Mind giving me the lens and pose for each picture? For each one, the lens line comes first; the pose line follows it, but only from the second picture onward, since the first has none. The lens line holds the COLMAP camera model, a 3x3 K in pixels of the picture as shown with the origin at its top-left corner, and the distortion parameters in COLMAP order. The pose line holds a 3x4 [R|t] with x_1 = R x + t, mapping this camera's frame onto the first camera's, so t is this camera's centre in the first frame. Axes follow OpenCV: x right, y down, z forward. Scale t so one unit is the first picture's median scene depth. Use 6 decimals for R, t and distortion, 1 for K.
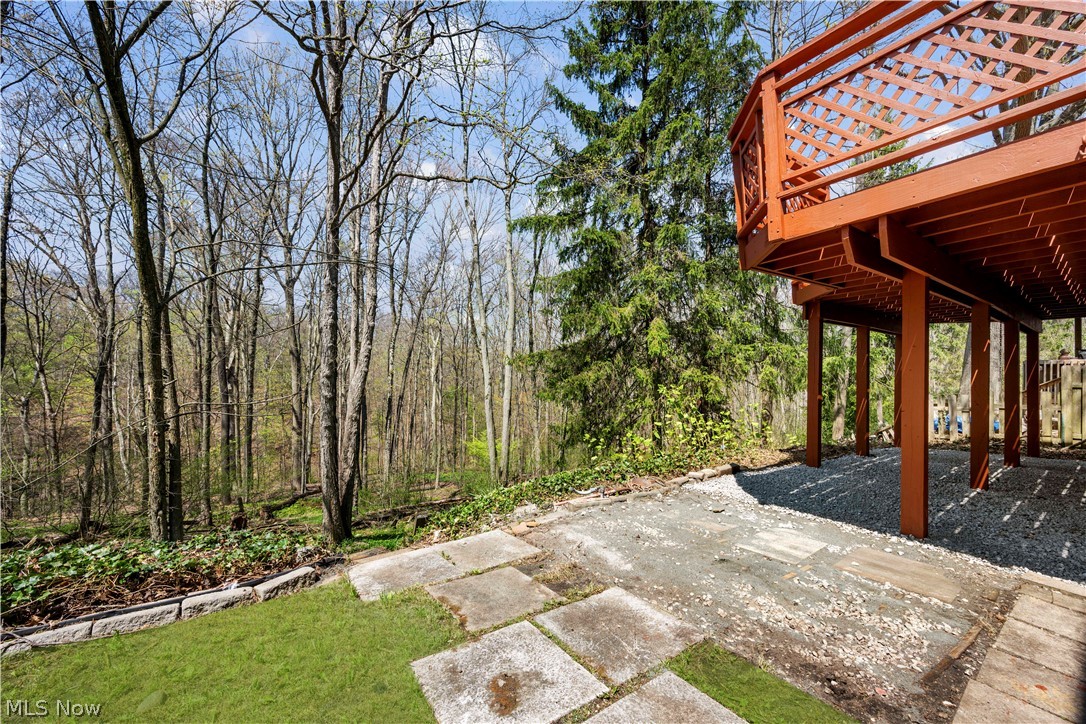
lens RADIAL K [[433.7, 0, 549.9], [0, 433.7, 367.7], [0, 0, 1]] dist [-0.000612, 0.000471]
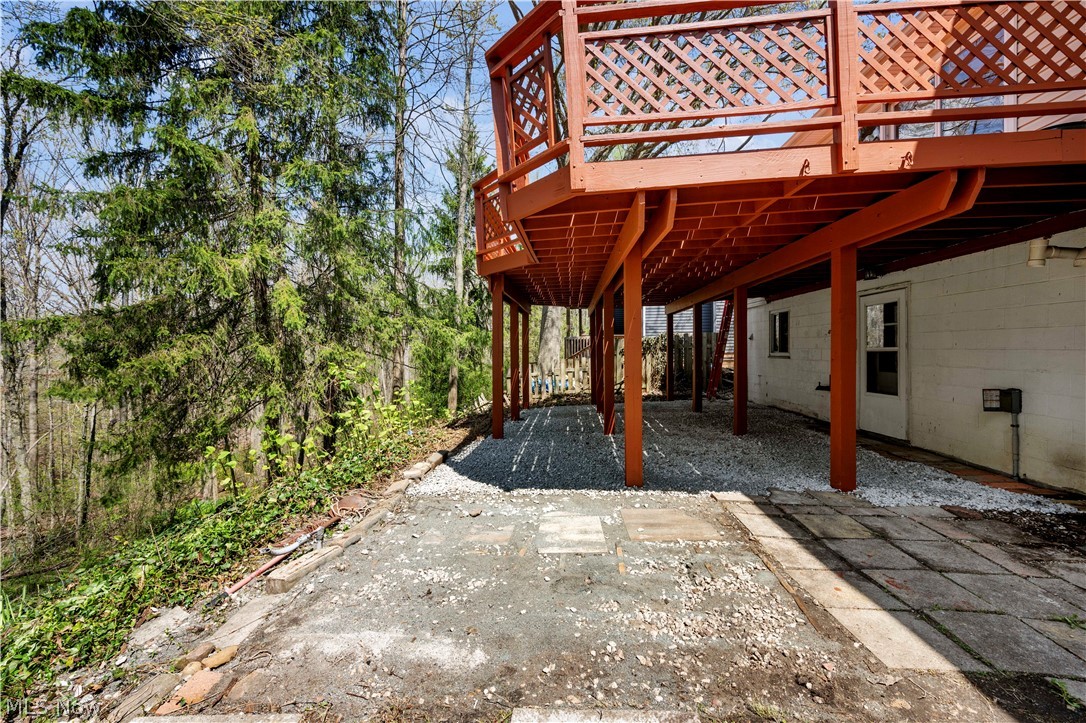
lens RADIAL K [[433.7, 0, 501.0], [0, 433.7, 348.4], [0, 0, 1]] dist [-0.000612, 0.000471]
pose [[0.644149, -0.011520, 0.764813, -0.166142], [0.009093, 0.999931, 0.007403, 0.012798], [-0.764846, 0.002186, 0.644210, 0.367598]]
